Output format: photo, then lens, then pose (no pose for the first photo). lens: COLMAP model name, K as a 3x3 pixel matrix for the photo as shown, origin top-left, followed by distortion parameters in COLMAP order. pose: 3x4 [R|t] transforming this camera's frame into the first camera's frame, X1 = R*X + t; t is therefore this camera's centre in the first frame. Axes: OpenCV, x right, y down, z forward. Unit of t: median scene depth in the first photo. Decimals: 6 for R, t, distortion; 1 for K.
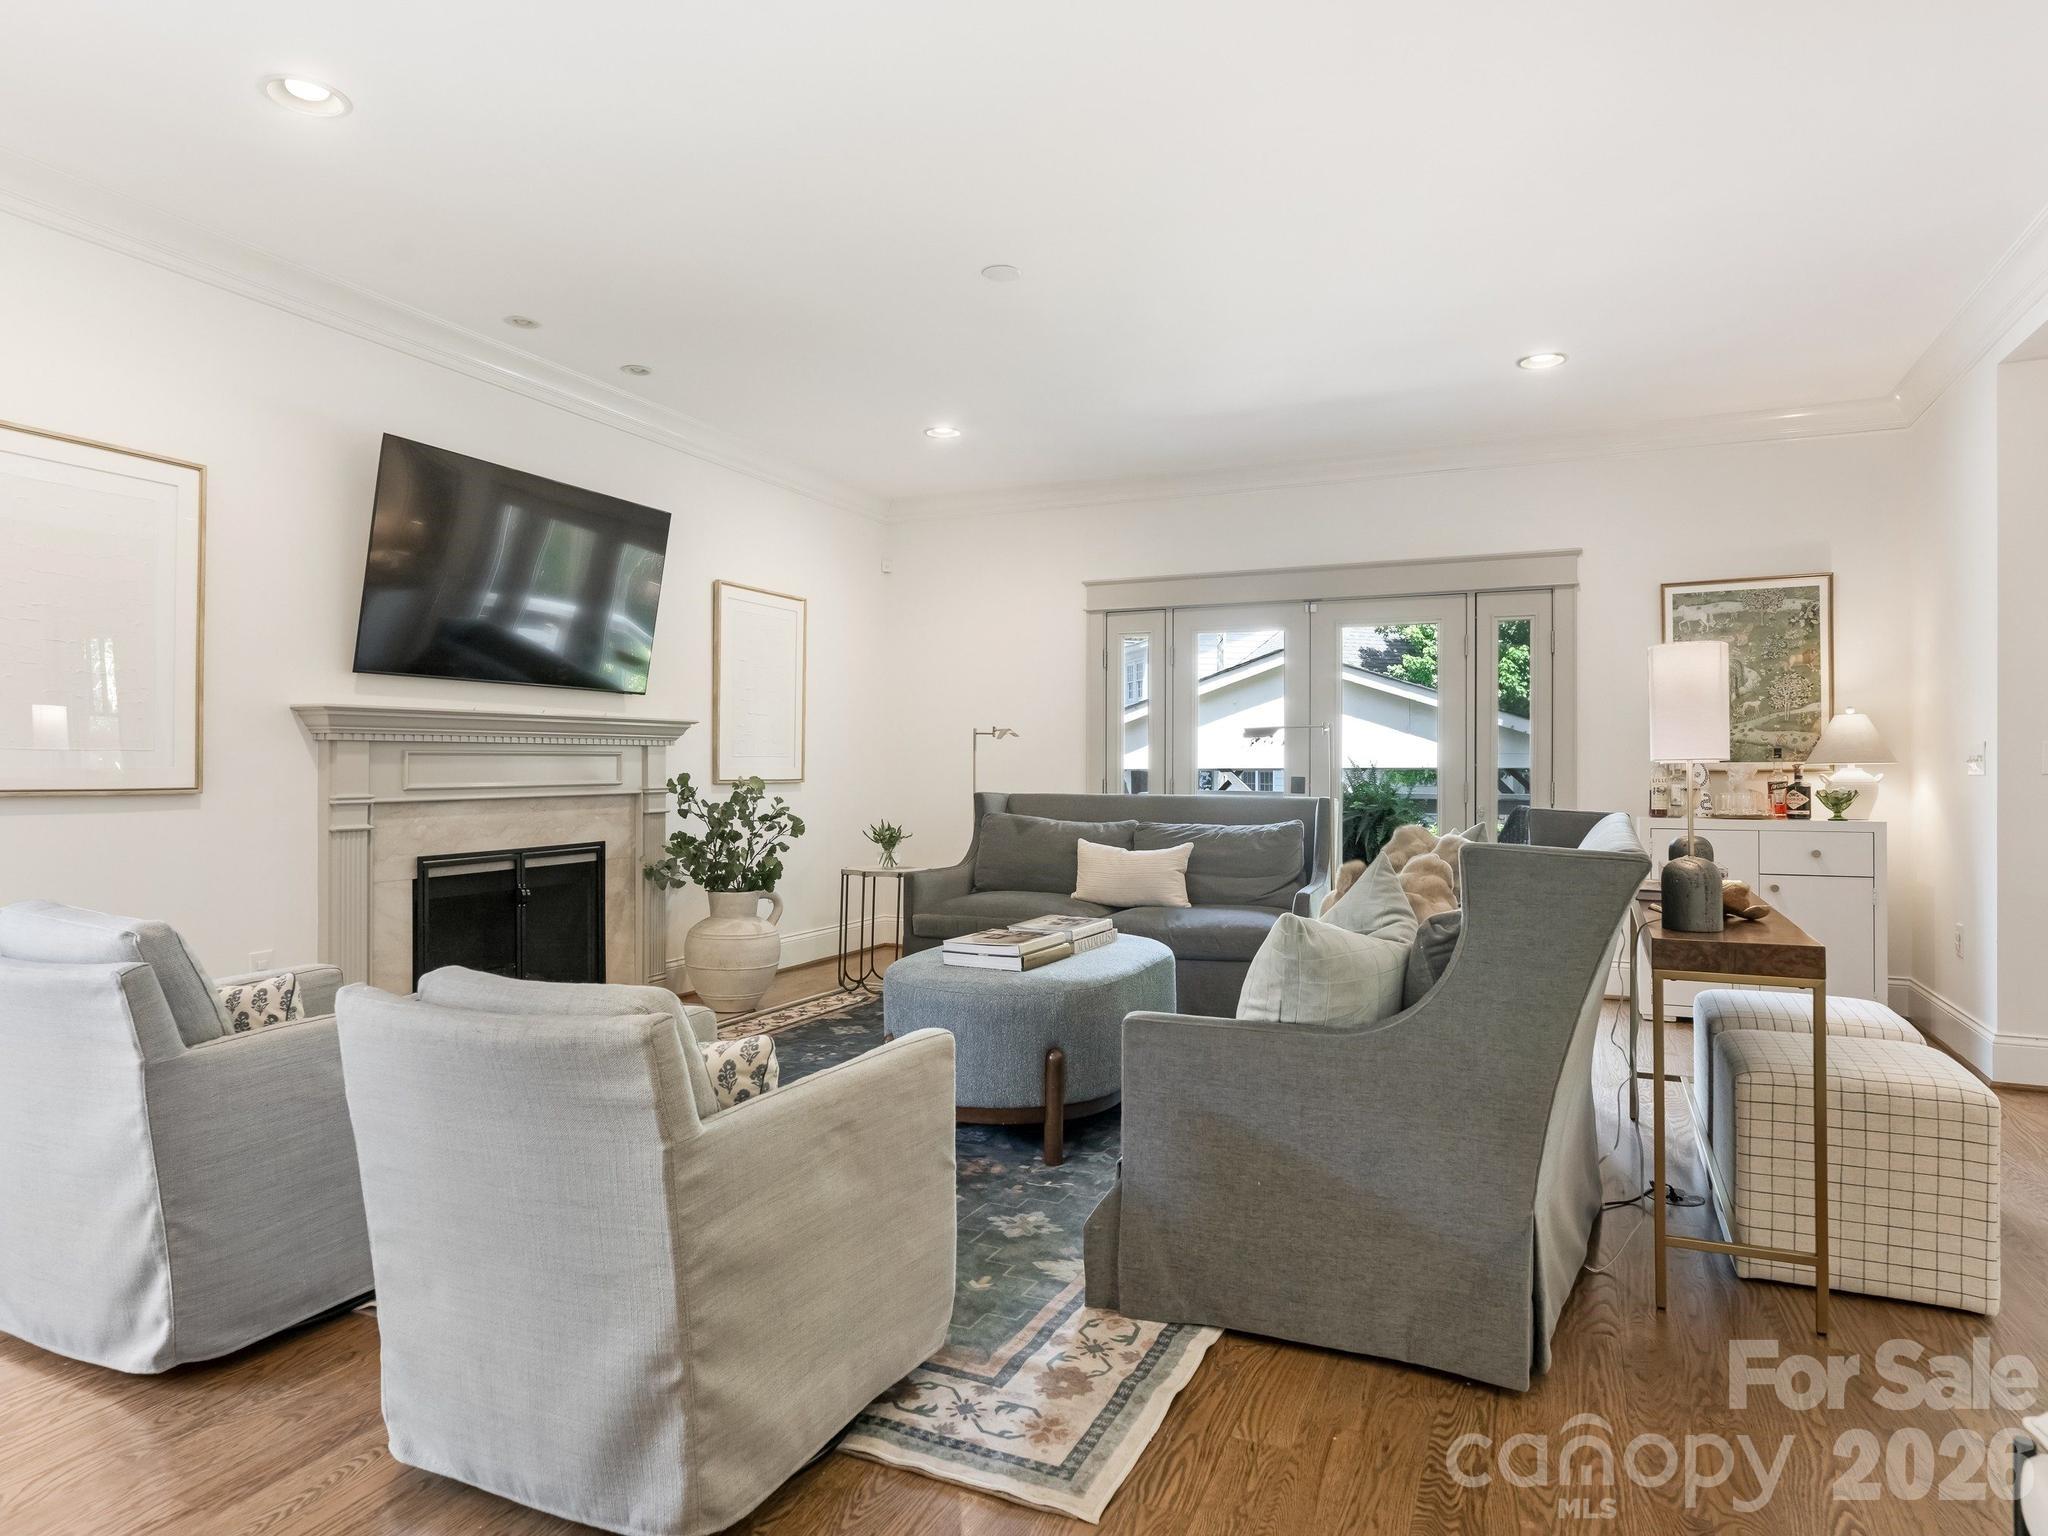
lens RADIAL K [[1205.0, 0, 1018.2], [0, 1205.0, 764.9], [0, 0, 1]] dist [-0.003278, 0.003222]
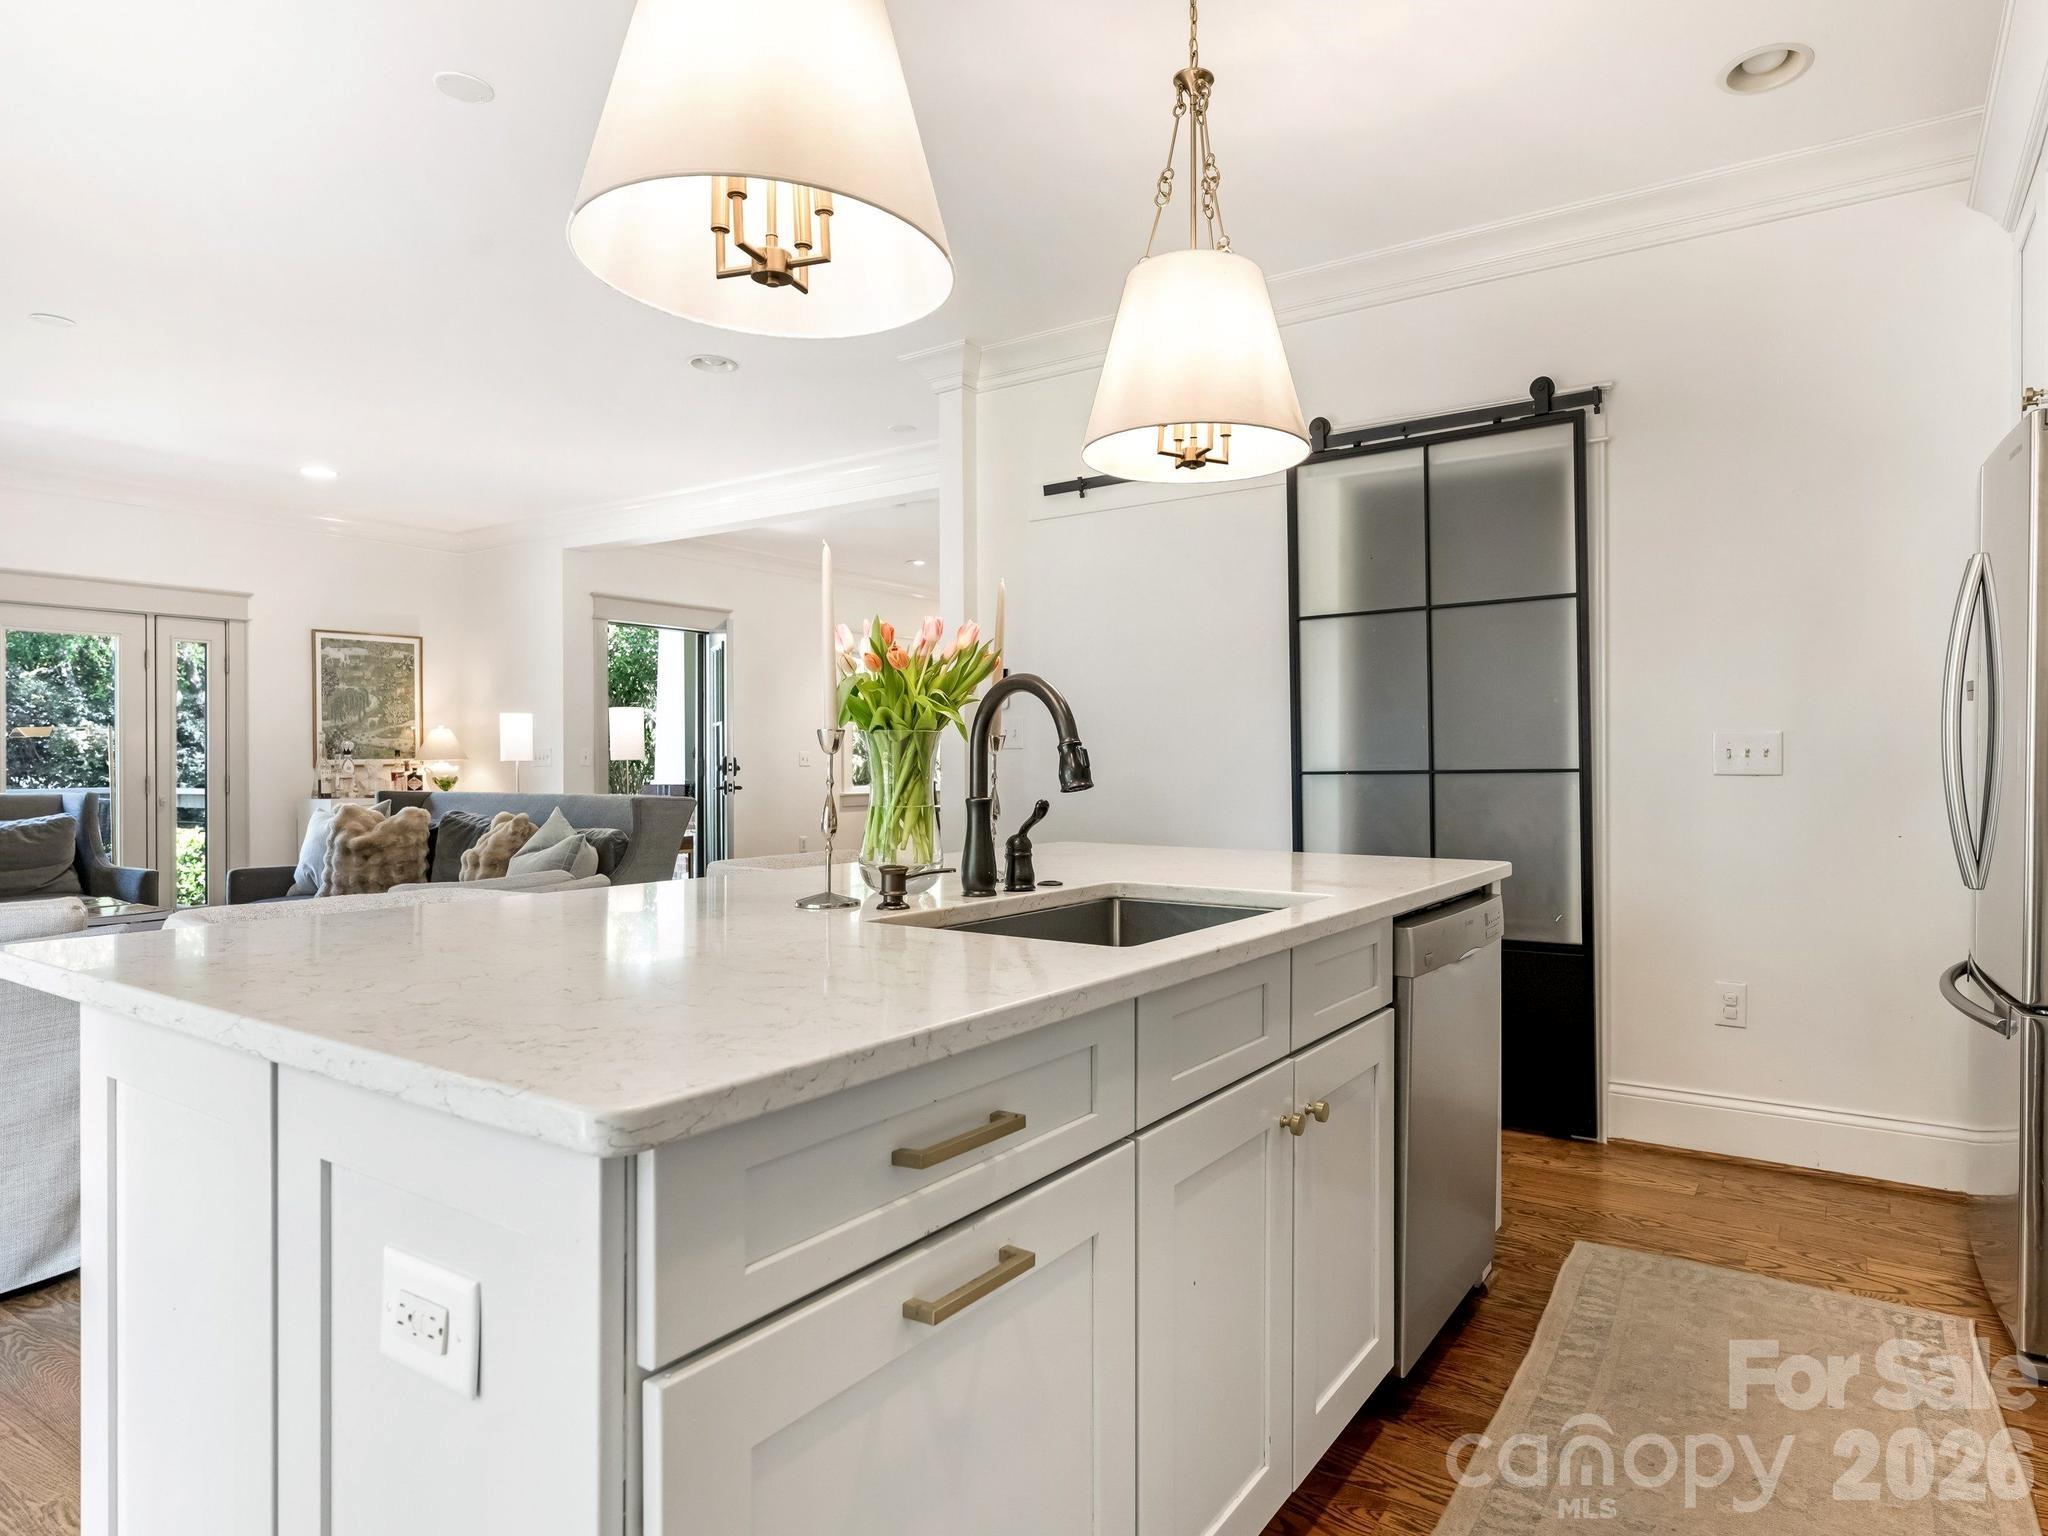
lens RADIAL K [[1205.0, 0, 1112.7], [0, 1205.0, 762.0], [0, 0, 1]] dist [-0.003278, 0.003222]
pose [[0.144913, -0.004446, 0.989434, -0.721858], [0.002043, 0.999989, 0.004194, -0.003680], [-0.989442, 0.001413, 0.144920, -0.099299]]
